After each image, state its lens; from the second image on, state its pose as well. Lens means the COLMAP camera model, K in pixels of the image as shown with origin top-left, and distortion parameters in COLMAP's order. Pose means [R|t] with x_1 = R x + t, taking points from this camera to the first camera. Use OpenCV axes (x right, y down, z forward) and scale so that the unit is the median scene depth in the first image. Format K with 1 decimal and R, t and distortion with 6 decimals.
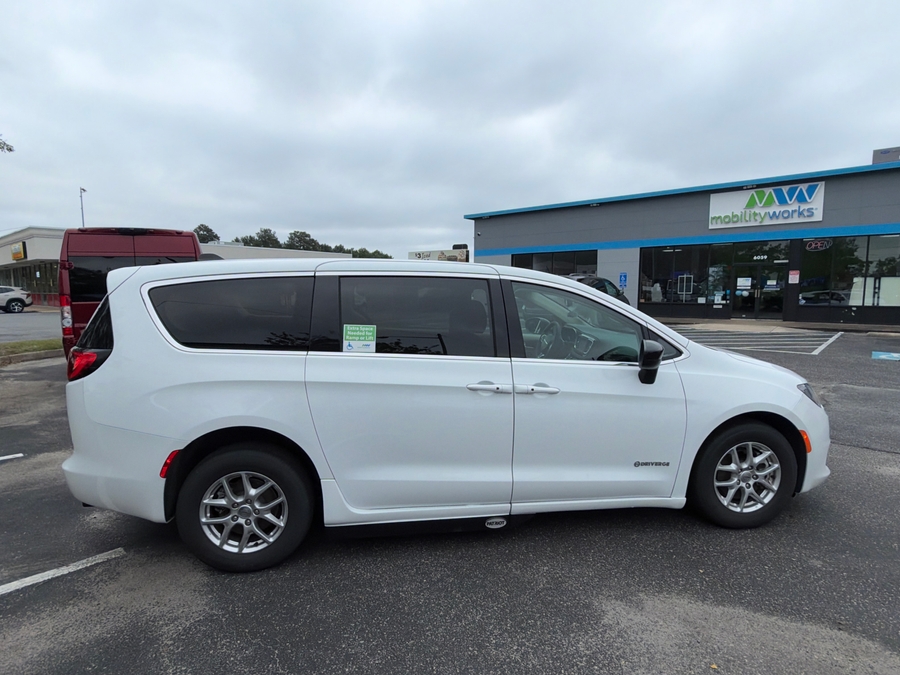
lens RADIAL K [[522.3, 0, 456.5], [0, 522.3, 341.5], [0, 0, 1]] dist [-0.000027, 0.000183]
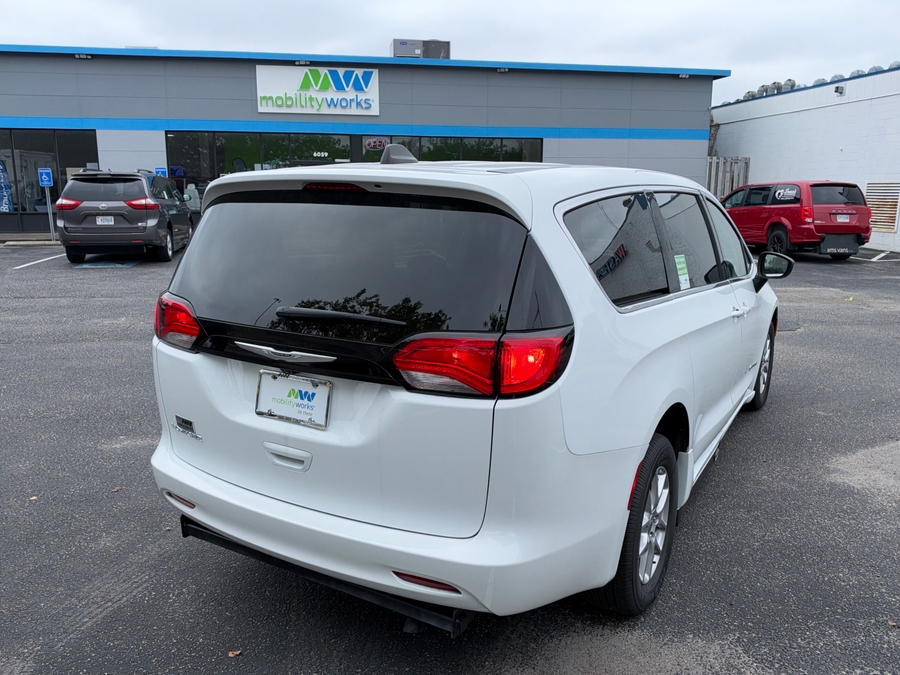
lens RADIAL K [[727.7, 0, 466.5], [0, 727.7, 346.9], [0, 0, 1]] dist [0.016230, -0.044352]
pose [[0.615481, -0.161341, 0.771461, -0.960412], [0.072855, 0.986279, 0.148142, -0.061658], [-0.784777, -0.034974, 0.618790, 0.431294]]
